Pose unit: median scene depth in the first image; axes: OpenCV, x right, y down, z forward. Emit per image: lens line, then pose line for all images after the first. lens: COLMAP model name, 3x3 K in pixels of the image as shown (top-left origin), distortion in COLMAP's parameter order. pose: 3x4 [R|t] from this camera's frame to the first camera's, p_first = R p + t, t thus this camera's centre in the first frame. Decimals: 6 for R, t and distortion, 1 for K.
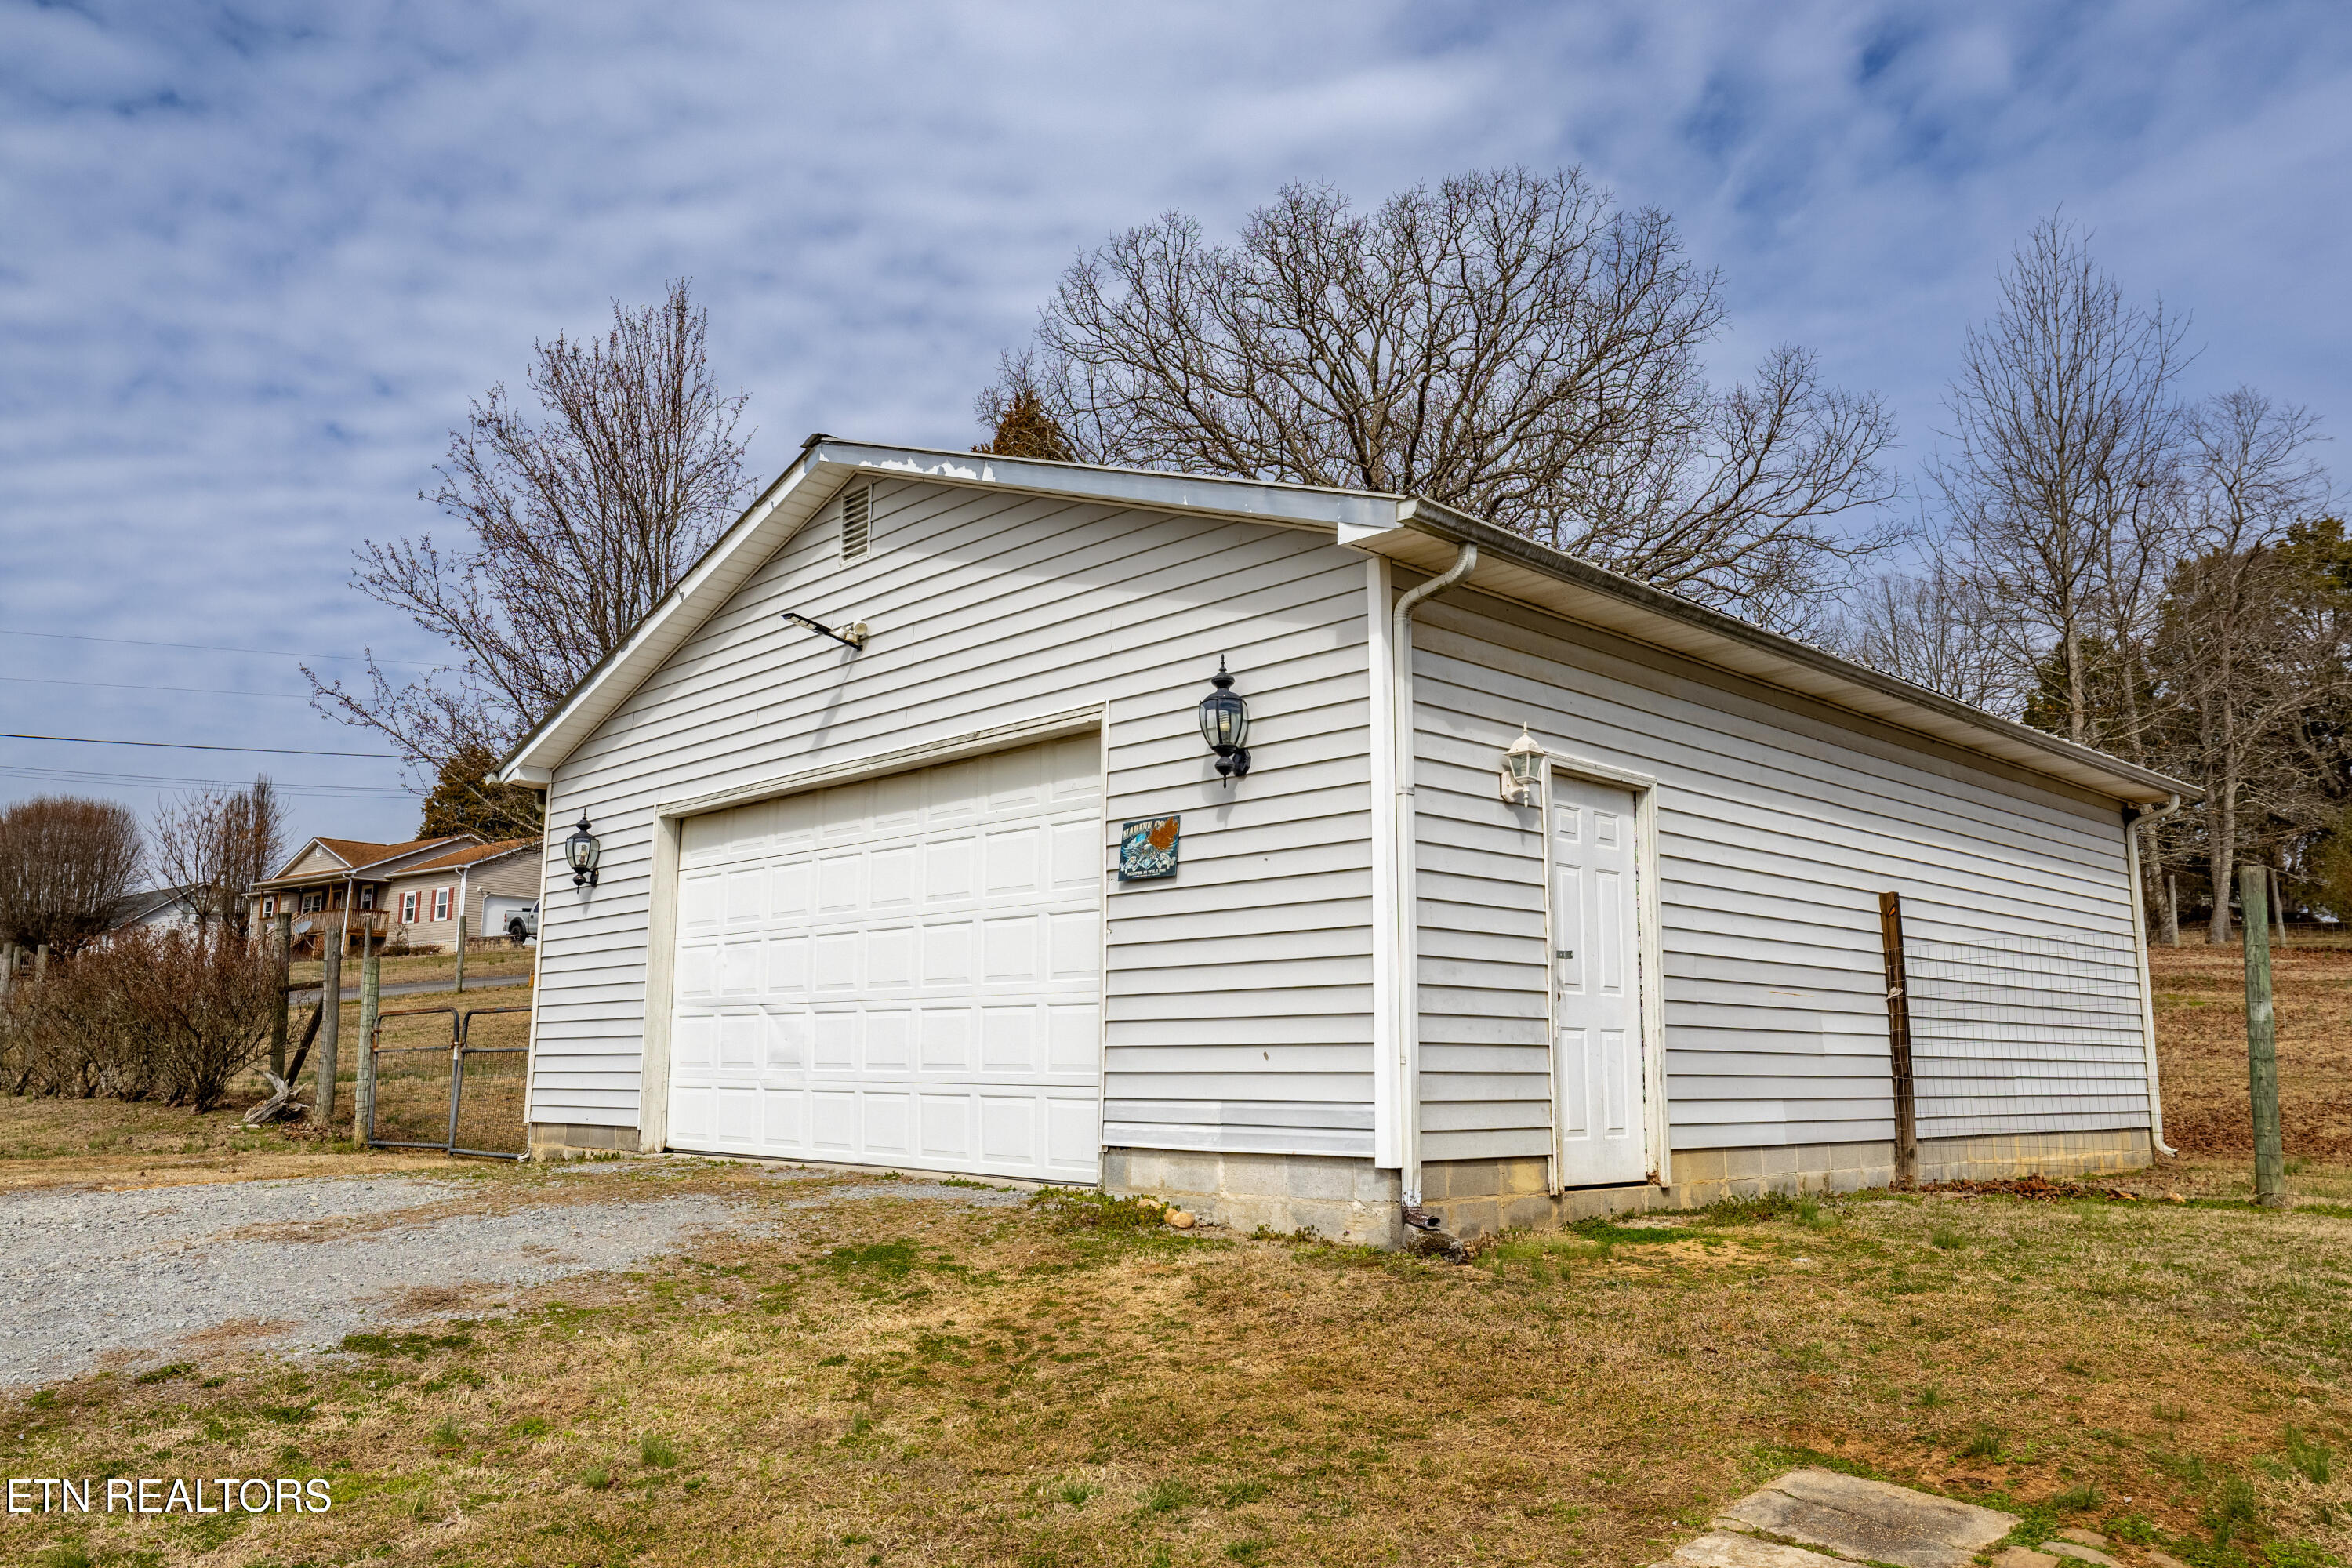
lens RADIAL K [[1709.0, 0, 1166.7], [0, 1709.0, 782.4], [0, 0, 1]] dist [0.003290, -0.004709]
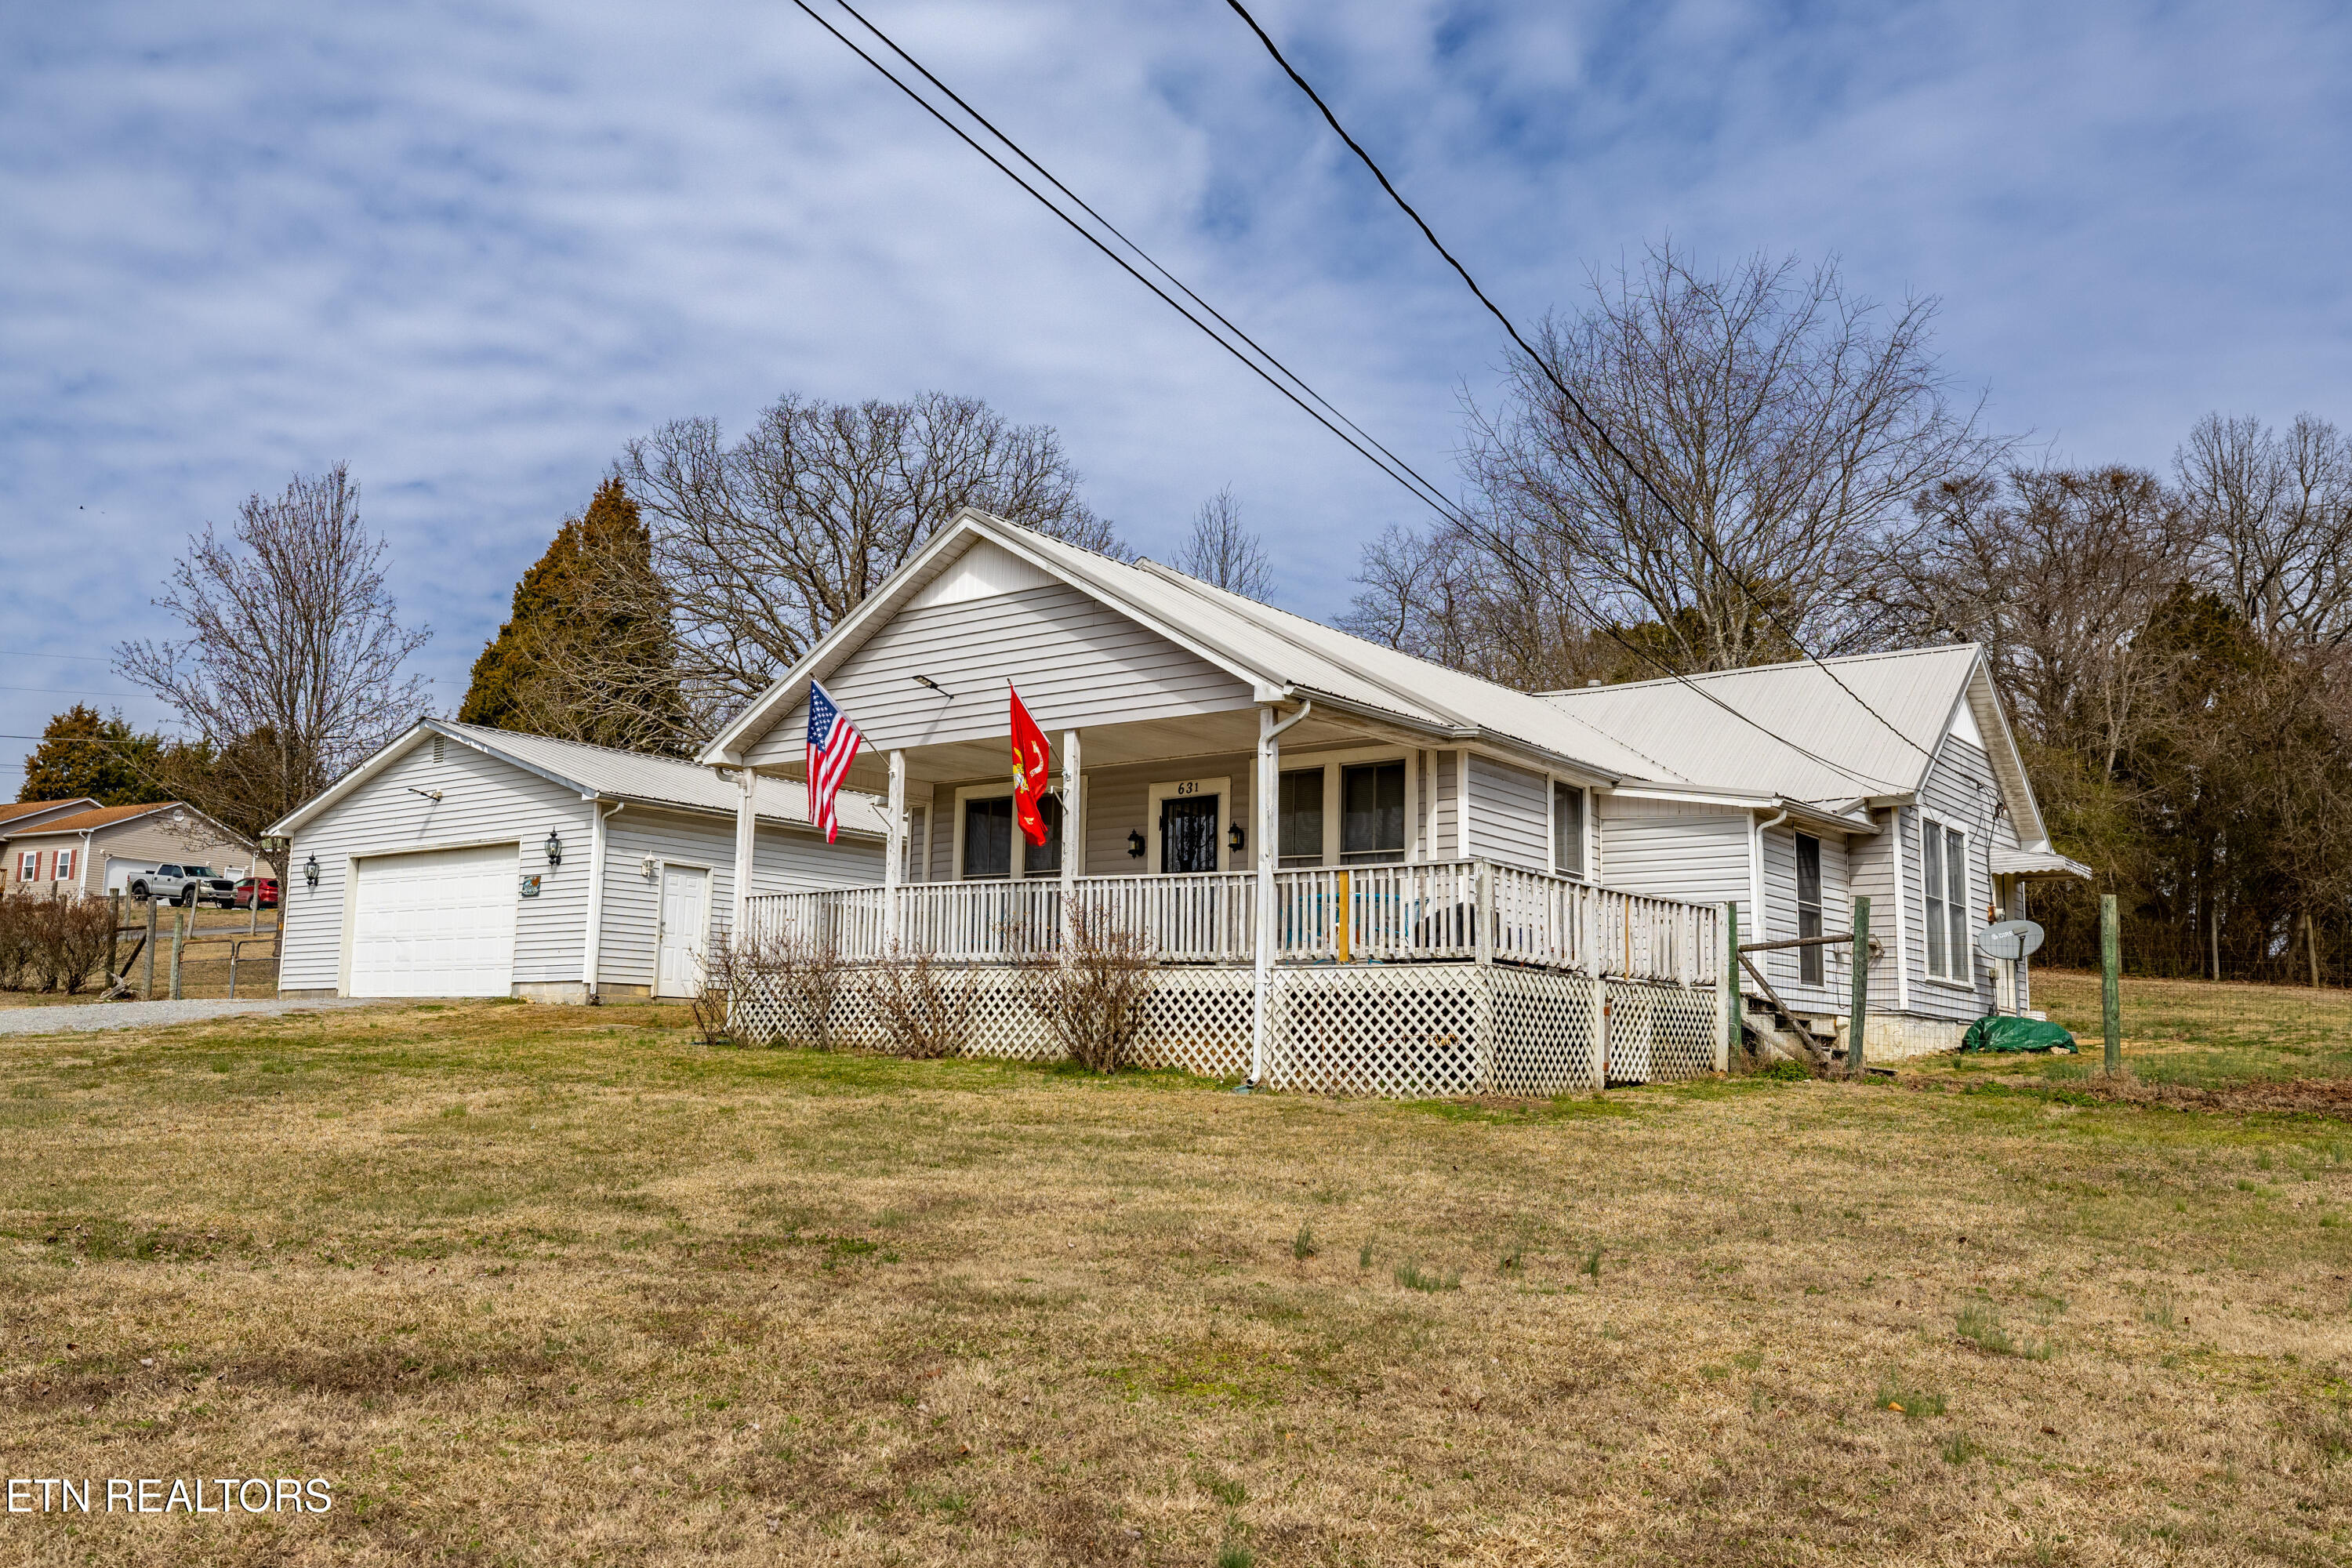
lens RADIAL K [[1911.8, 0, 1166.7], [0, 1911.8, 767.4], [0, 0, 1]] dist [-0.013481, 0.008747]
pose [[0.986144, 0.035620, 0.162021, 0.178299], [-0.037844, 0.999227, 0.010658, -0.081719], [-0.161516, -0.016641, 0.986730, -0.826523]]
